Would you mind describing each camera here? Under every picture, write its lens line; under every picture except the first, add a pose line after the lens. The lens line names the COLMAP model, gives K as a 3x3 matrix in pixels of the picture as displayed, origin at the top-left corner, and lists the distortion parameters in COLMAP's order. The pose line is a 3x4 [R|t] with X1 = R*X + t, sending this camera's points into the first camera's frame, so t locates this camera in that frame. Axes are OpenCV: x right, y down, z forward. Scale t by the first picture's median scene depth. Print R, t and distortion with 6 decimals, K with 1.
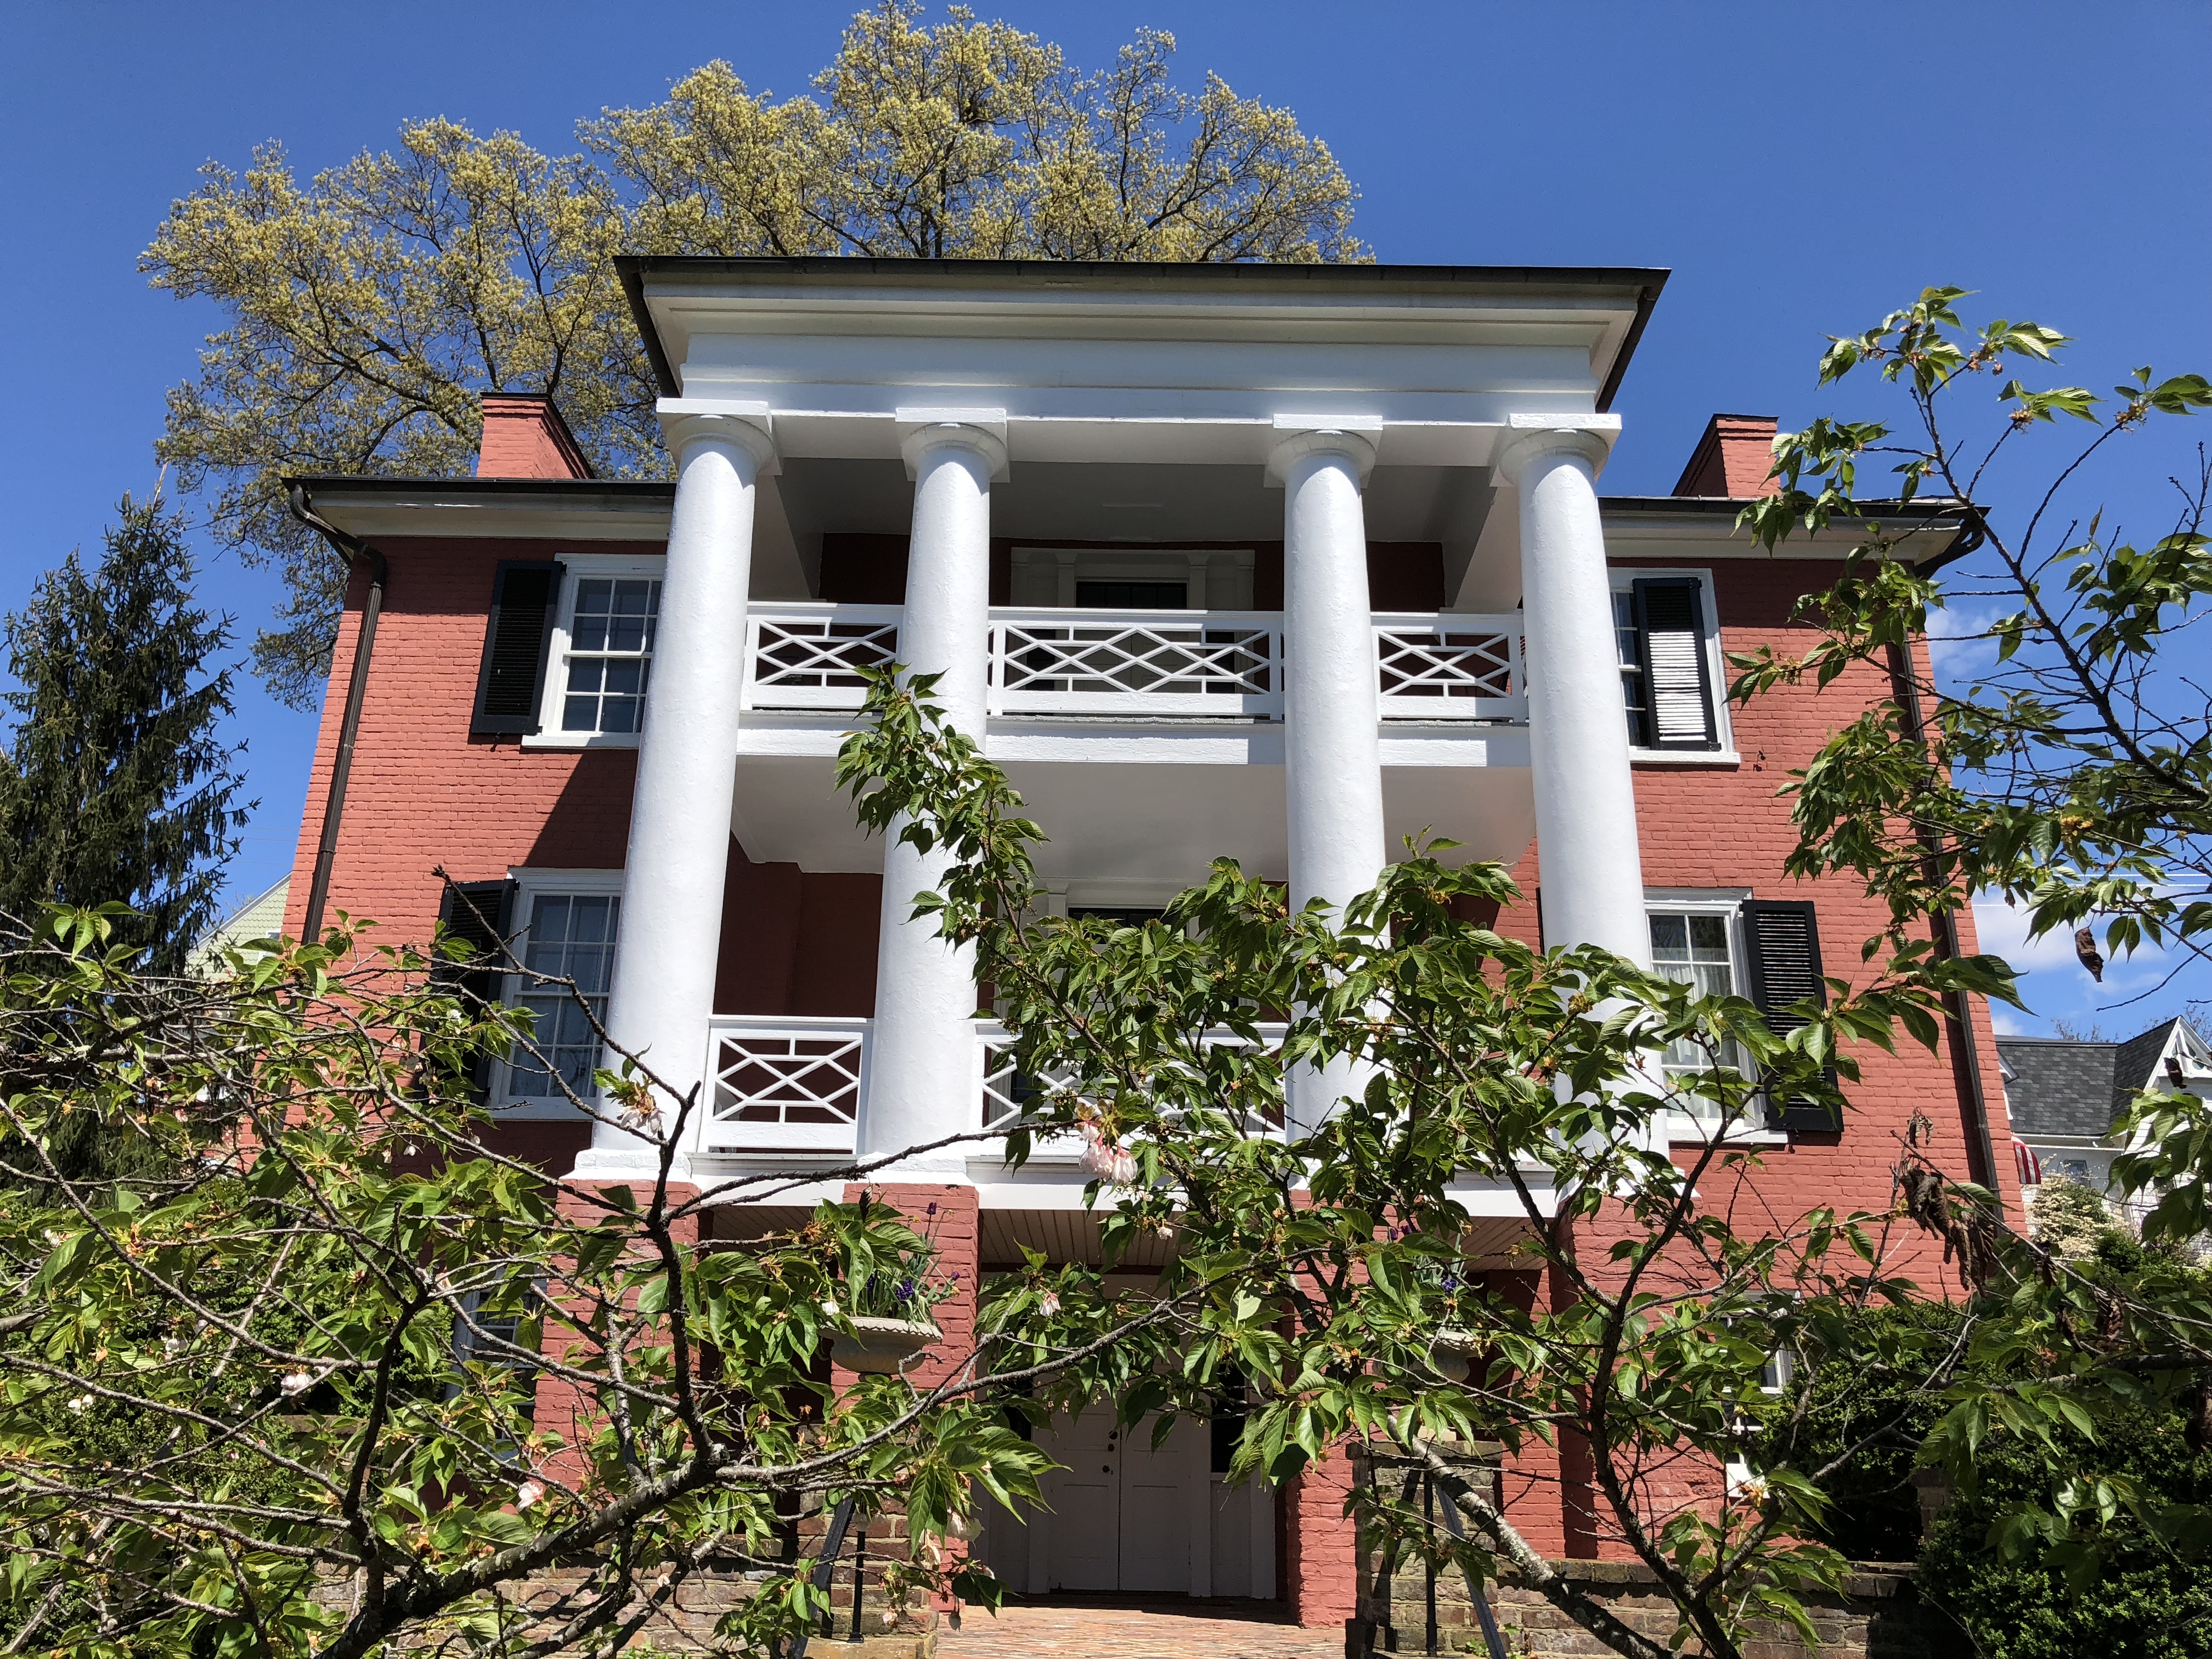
lens RADIAL K [[1772.9, 0, 1106.0], [0, 1772.9, 829.5], [0, 0, 1]] dist [-0.096264, 0.000318]
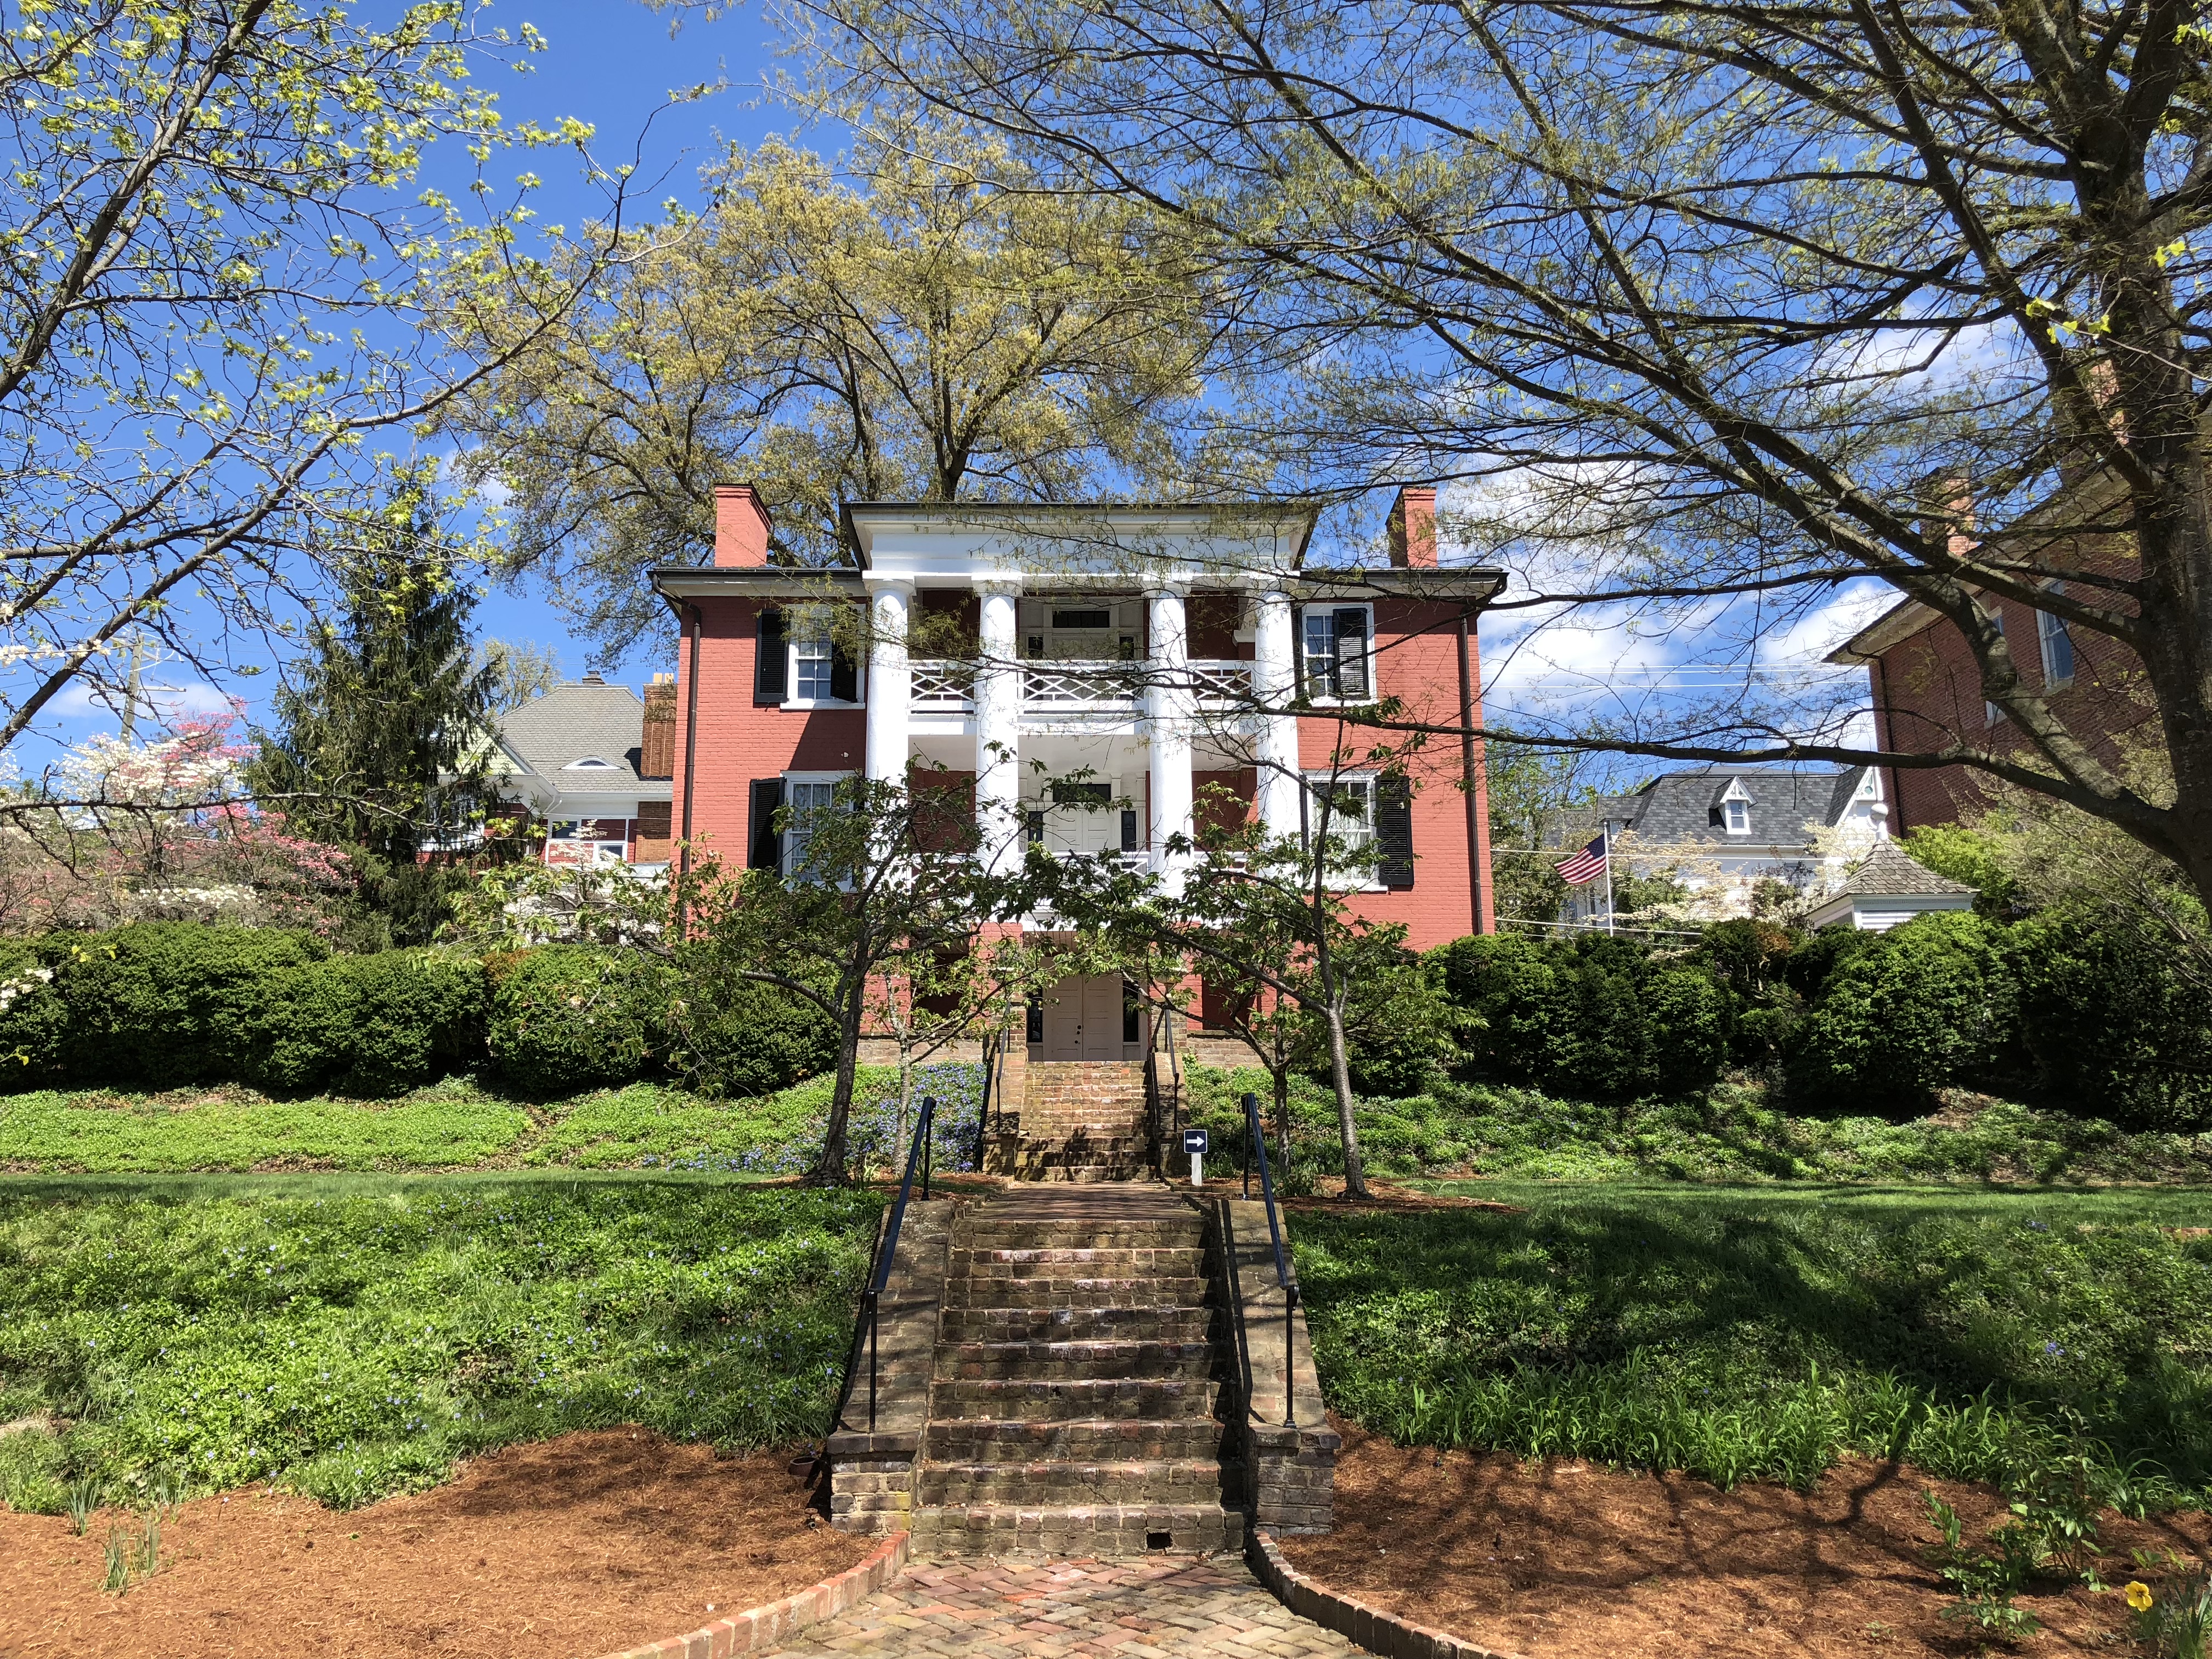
lens RADIAL K [[1833.8, 0, 1110.8], [0, 1833.8, 760.8], [0, 0, 1]] dist [0.016514, 0.006402]
pose [[0.999485, -0.024634, 0.020555, 0.002001], [0.021370, 0.989028, 0.146172, -0.327687], [-0.023931, -0.145658, 0.989046, -1.253380]]
